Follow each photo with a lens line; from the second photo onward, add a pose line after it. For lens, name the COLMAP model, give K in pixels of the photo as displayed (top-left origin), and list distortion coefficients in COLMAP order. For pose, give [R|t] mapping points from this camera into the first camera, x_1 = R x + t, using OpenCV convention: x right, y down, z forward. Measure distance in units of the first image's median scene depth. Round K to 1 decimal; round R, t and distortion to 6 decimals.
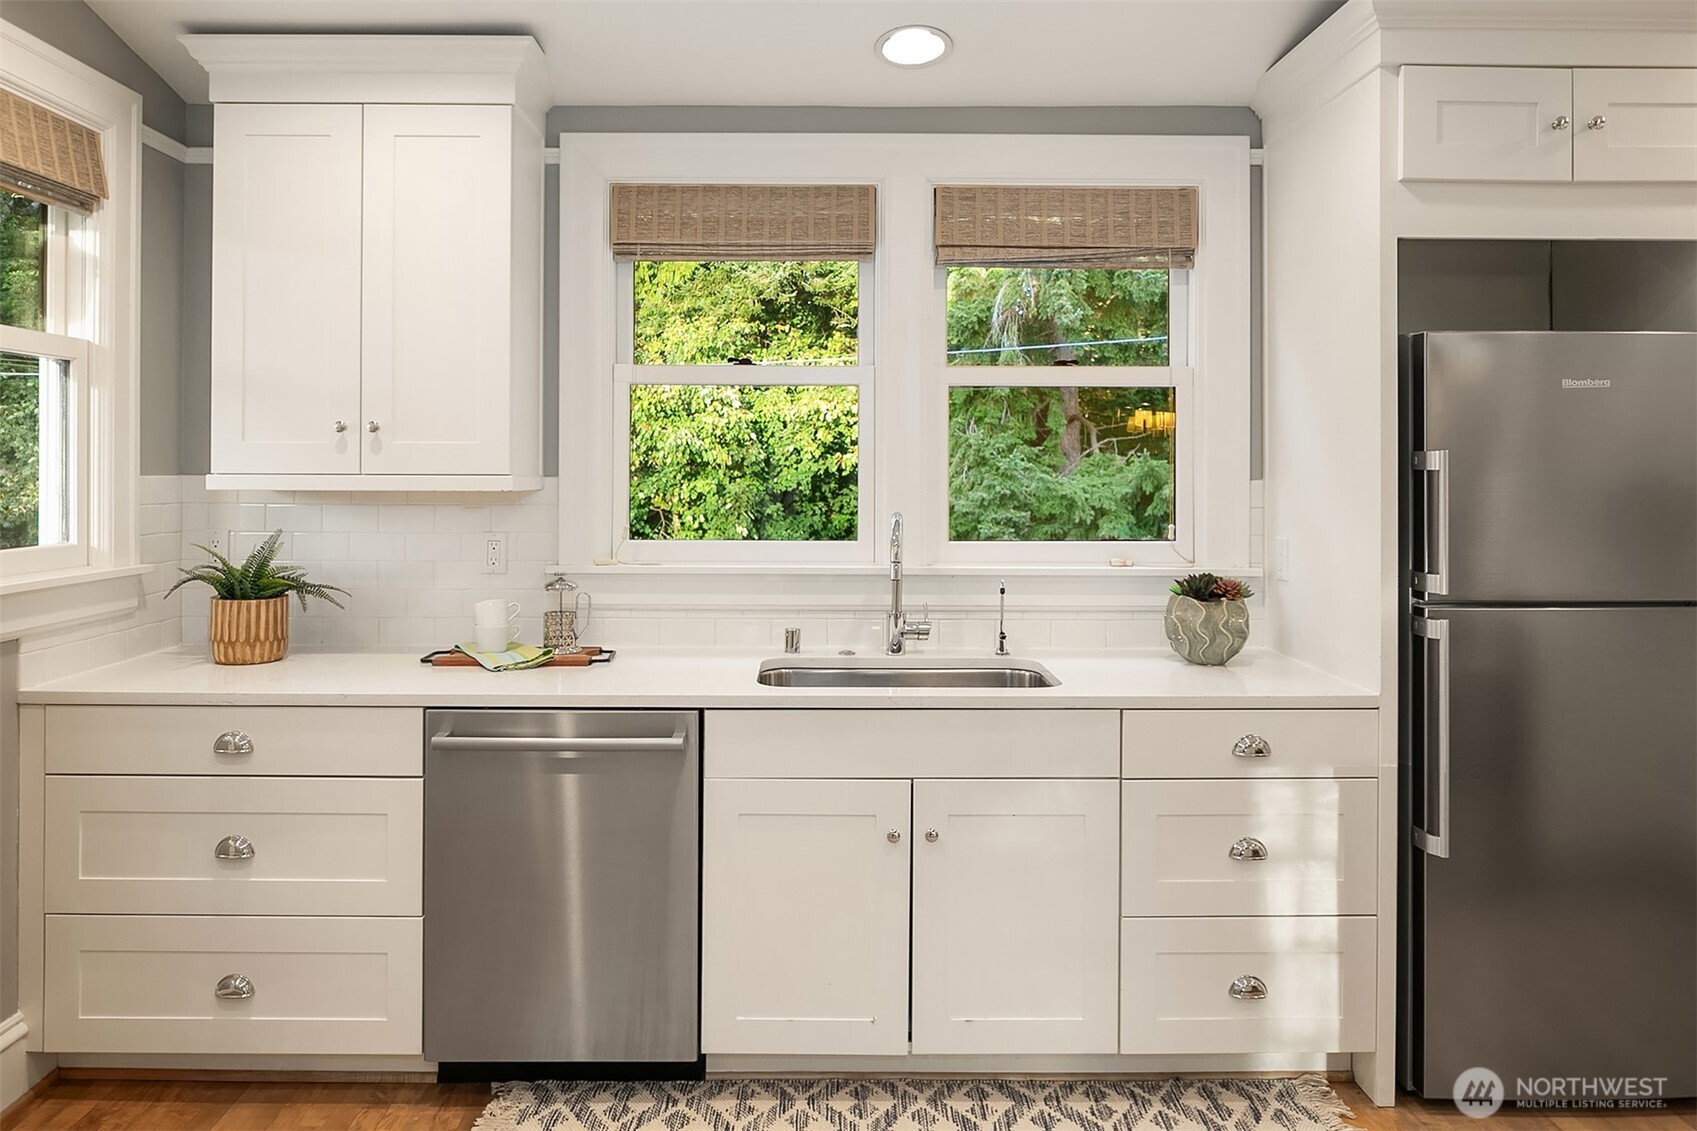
lens RADIAL K [[1190.2, 0, 849.0], [0, 1190.2, 428.2], [0, 0, 1]] dist [-0.004284, -0.002074]
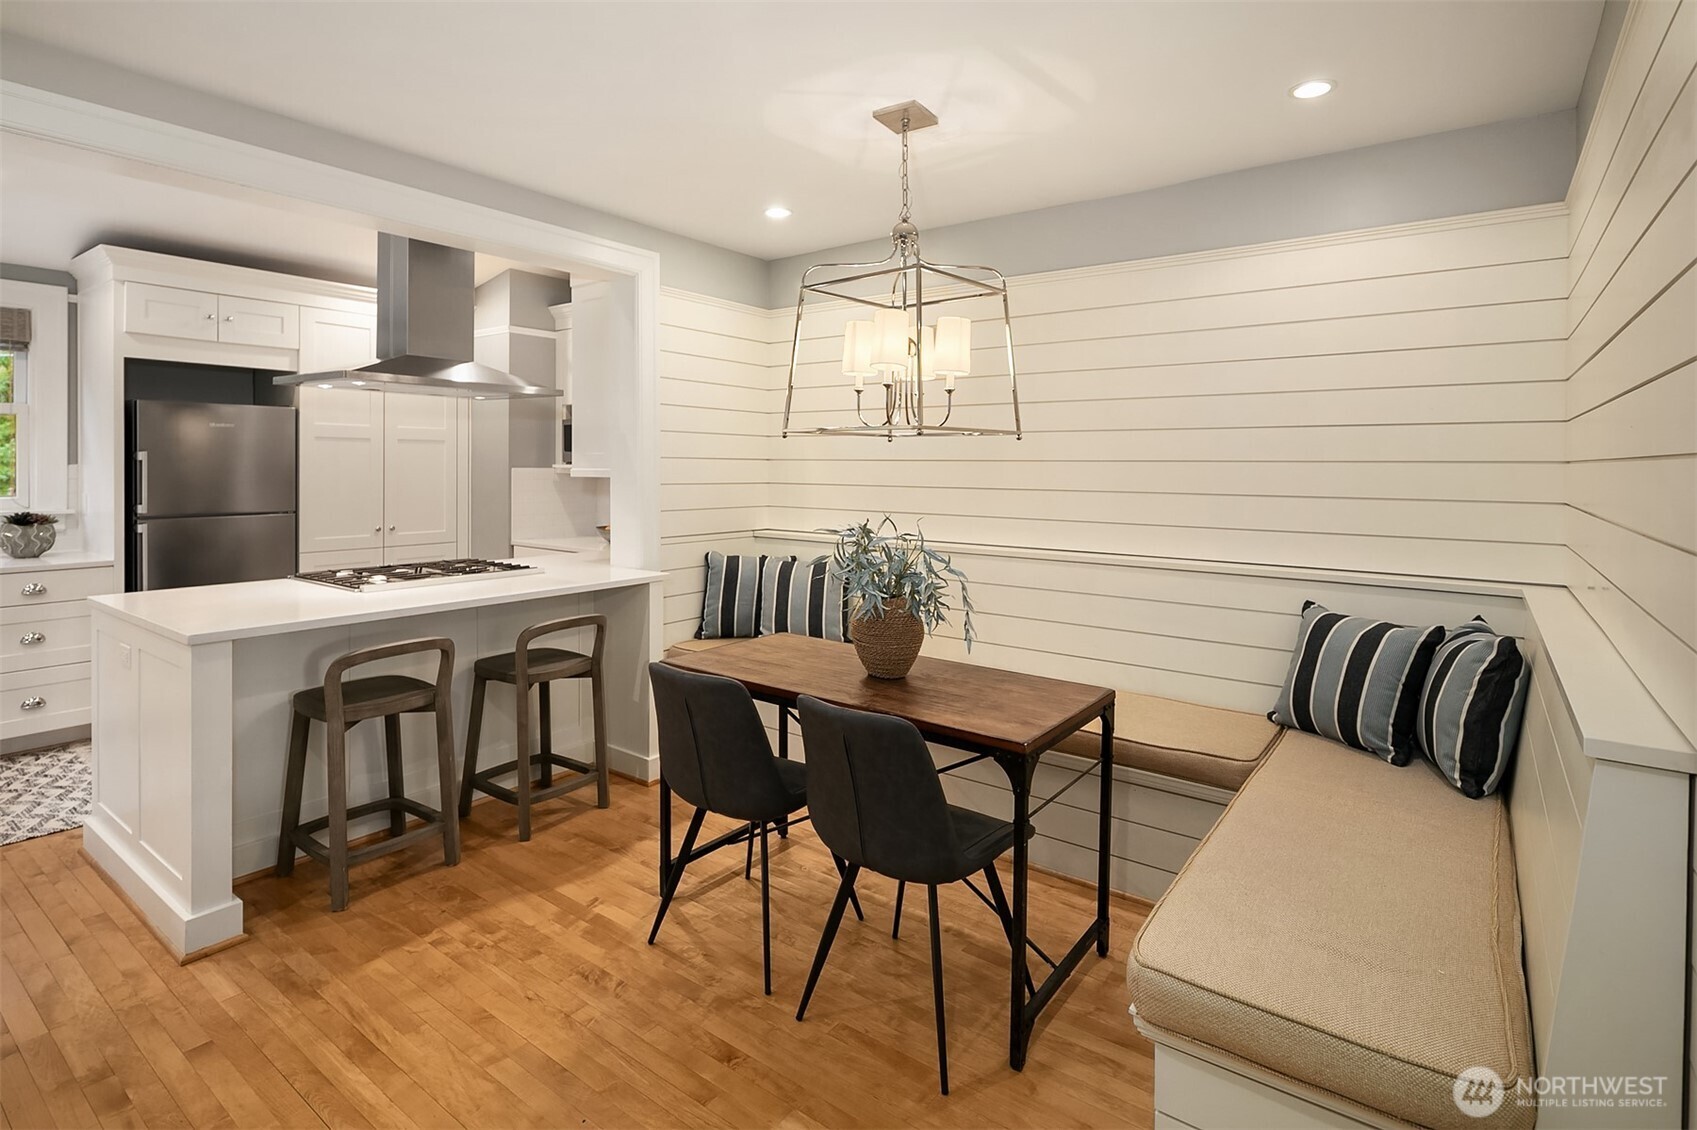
lens RADIAL K [[826.7, 0, 852.3], [0, 826.7, 469.2], [0, 0, 1]] dist [0.005302, -0.003711]
pose [[0.612025, -0.003316, 0.790831, 0.051648], [-0.033517, 0.998984, 0.030127, -0.033603], [-0.790128, -0.044945, 0.611292, -0.864936]]
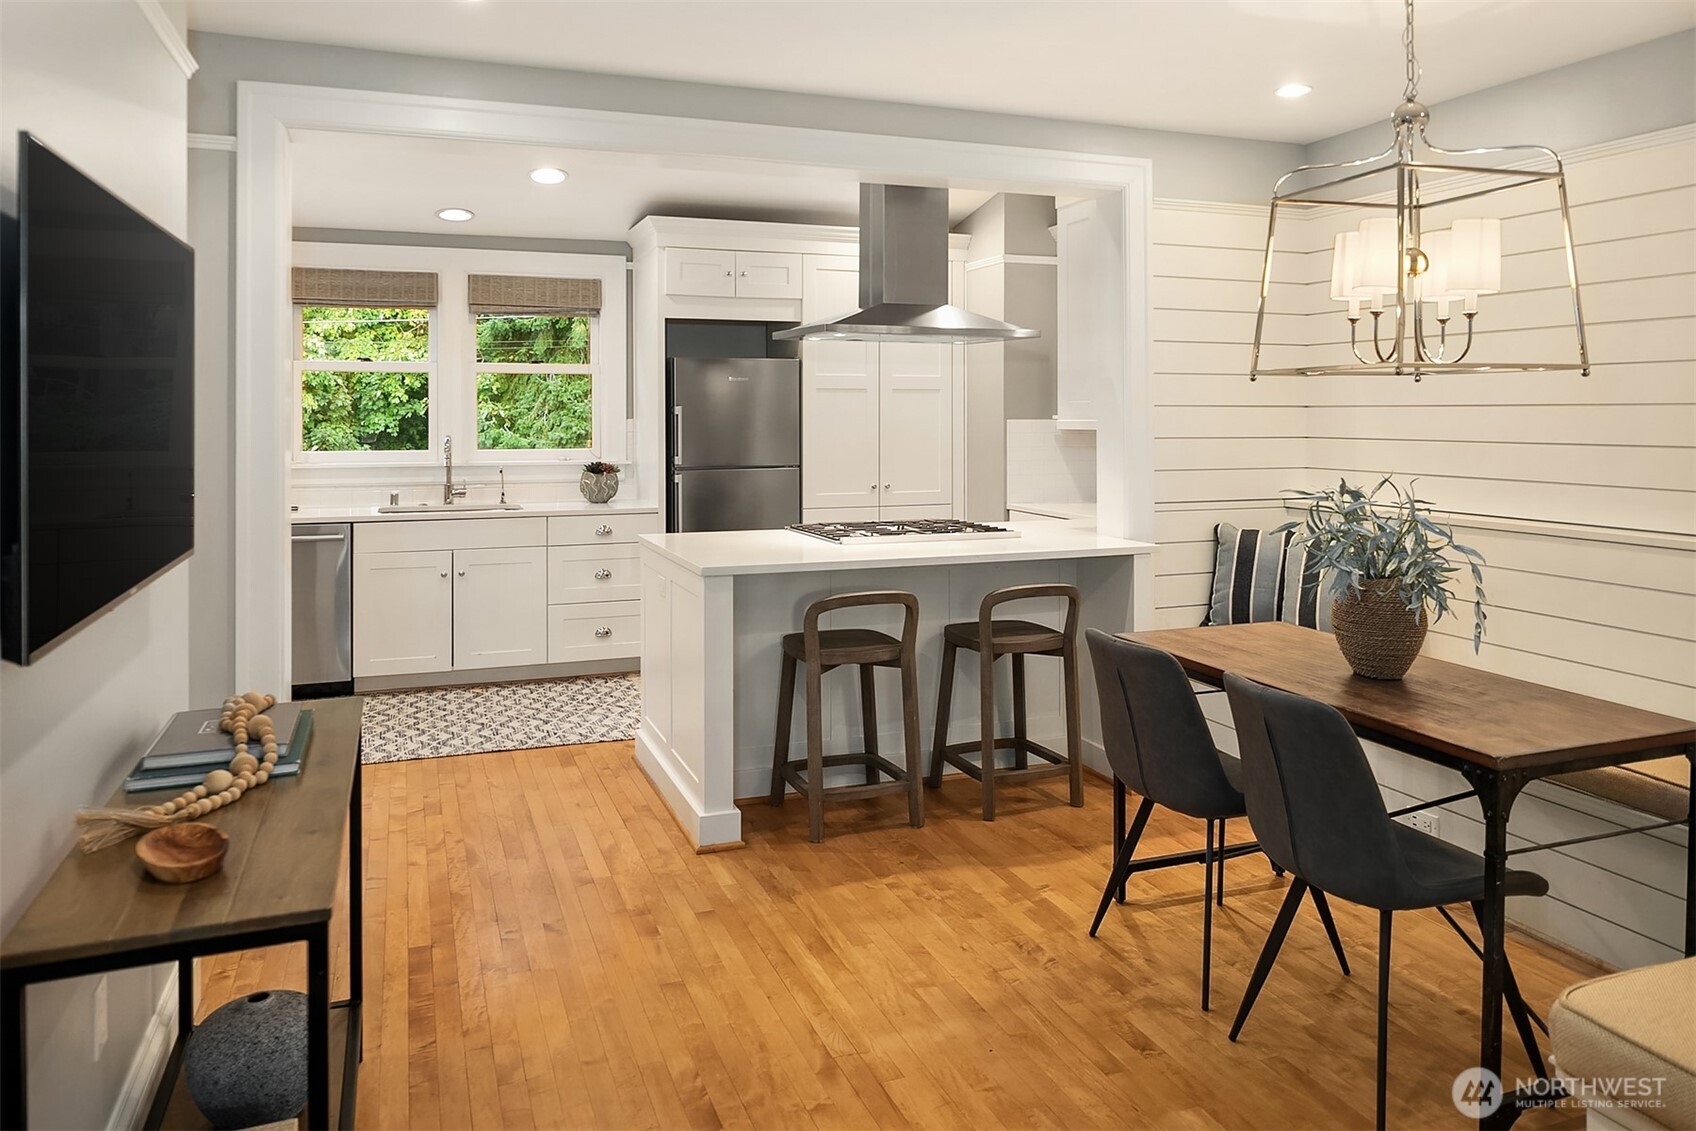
lens RADIAL K [[1148.0, 0, 854.9], [0, 1148.0, 410.8], [0, 0, 1]] dist [0.001647, 0.000127]
pose [[0.940323, -0.003836, 0.340262, 0.024618], [-0.007661, 0.999444, 0.032439, -0.041080], [-0.340198, -0.033110, 0.939771, -1.082009]]
